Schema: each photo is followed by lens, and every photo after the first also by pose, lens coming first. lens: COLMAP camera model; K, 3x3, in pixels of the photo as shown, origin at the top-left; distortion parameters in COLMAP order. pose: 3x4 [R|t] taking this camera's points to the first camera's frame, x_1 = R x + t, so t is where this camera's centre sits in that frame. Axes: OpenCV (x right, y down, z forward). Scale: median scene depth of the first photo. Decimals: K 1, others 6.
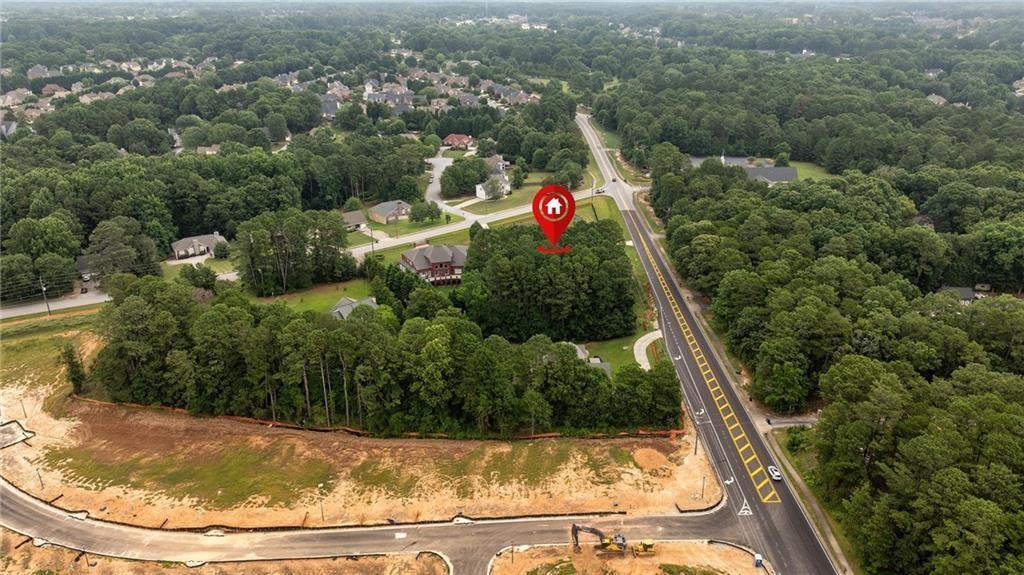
lens RADIAL K [[695.7, 0, 515.5], [0, 695.7, 293.7], [0, 0, 1]] dist [0.193660, -0.208808]
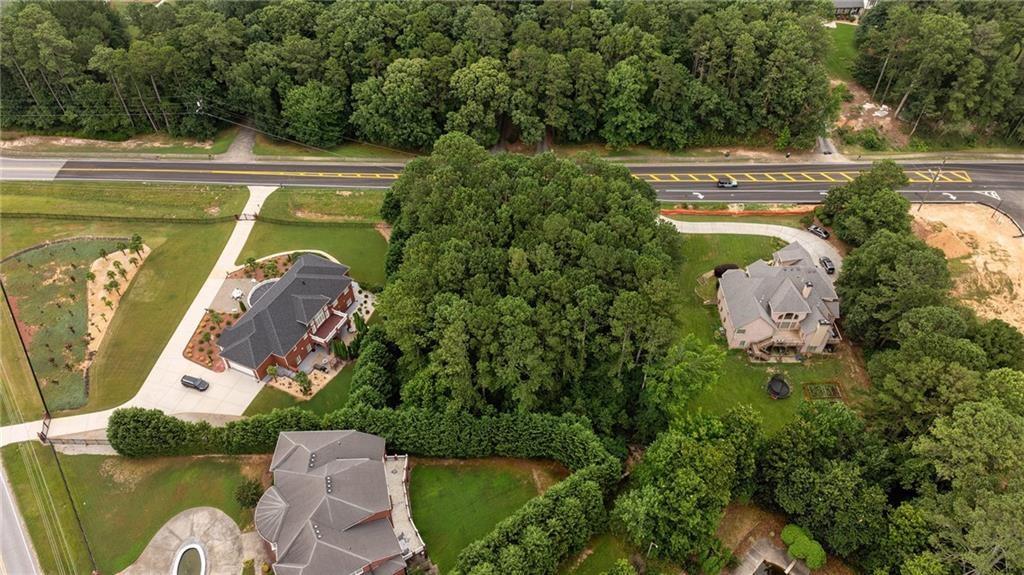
lens RADIAL K [[704.8, 0, 515.8], [0, 704.8, 285.5], [0, 0, 1]] dist [0.154445, -0.145115]
pose [[-0.001621, -0.713799, 0.700348, -0.359492], [0.403146, 0.640448, 0.653682, -0.407137], [-0.915134, 0.283402, 0.286728, 0.929247]]
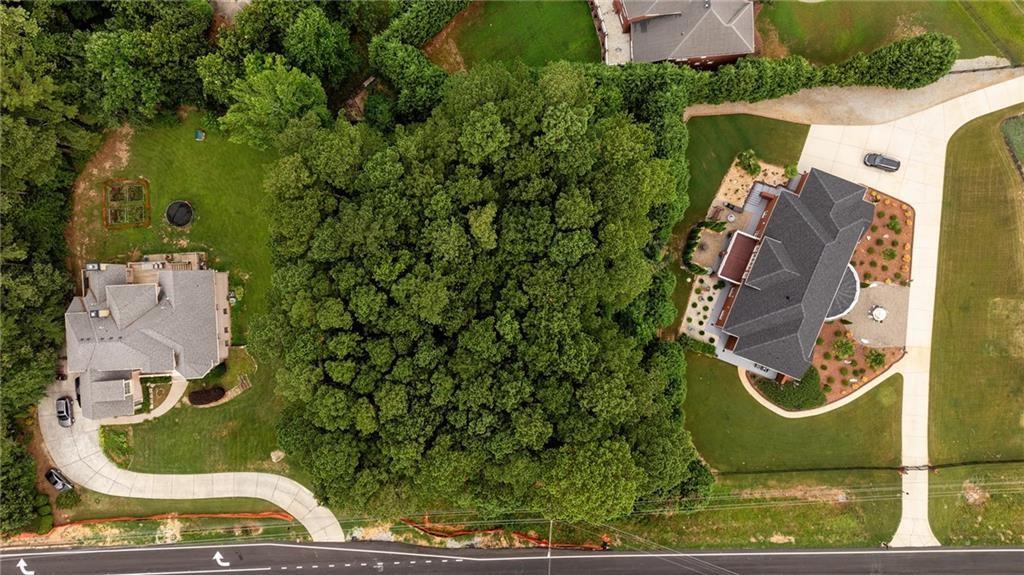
lens RADIAL K [[704.8, 0, 515.8], [0, 704.8, 285.5], [0, 0, 1]] dist [0.154445, -0.145115]
pose [[0.048382, 0.998784, 0.009479, 0.043774], [-0.387280, 0.010010, 0.921908, -0.427276], [0.920692, -0.048274, 0.387293, 0.942463]]
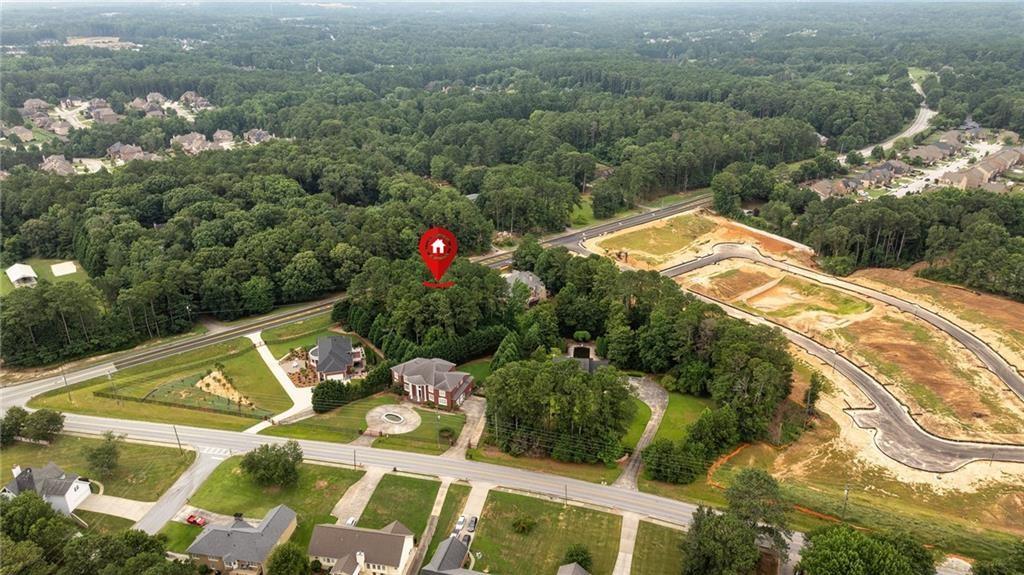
lens RADIAL K [[701.0, 0, 515.8], [0, 701.0, 287.6], [0, 0, 1]] dist [0.181788, -0.194513]
pose [[-0.636244, -0.298184, 0.711534, -0.937715], [0.318402, 0.738586, 0.594231, -0.755534], [-0.702719, 0.604630, -0.374979, 1.442719]]
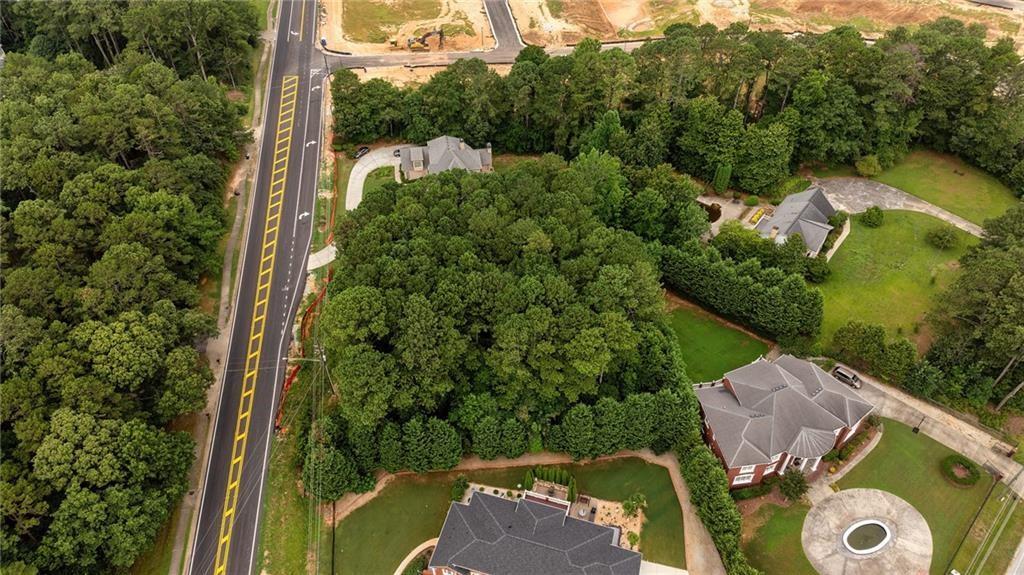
lens RADIAL K [[701.0, 0, 515.8], [0, 701.0, 287.6], [0, 0, 1]] dist [0.181788, -0.194513]
pose [[-0.988697, 0.112440, -0.099175, 0.087425], [-0.053253, 0.354982, 0.933355, -0.559380], [0.140152, 0.928087, -0.344981, 1.280774]]
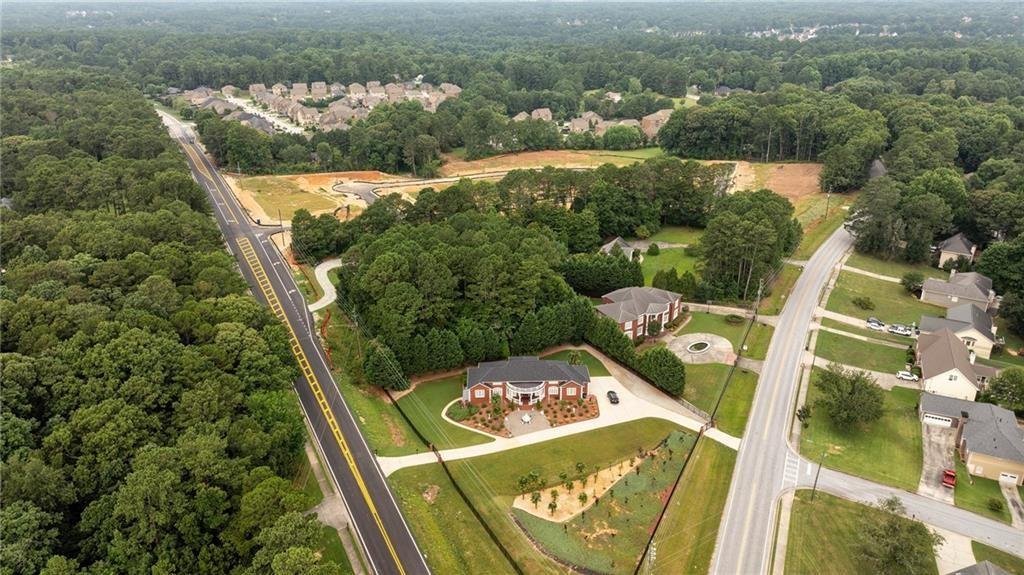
lens RADIAL K [[701.0, 0, 515.8], [0, 701.0, 287.6], [0, 0, 1]] dist [0.181788, -0.194513]
pose [[-0.892988, 0.176023, -0.414232, 0.347479], [-0.176591, 0.709526, 0.682194, -0.642616], [0.413990, 0.682340, -0.602515, 1.656705]]
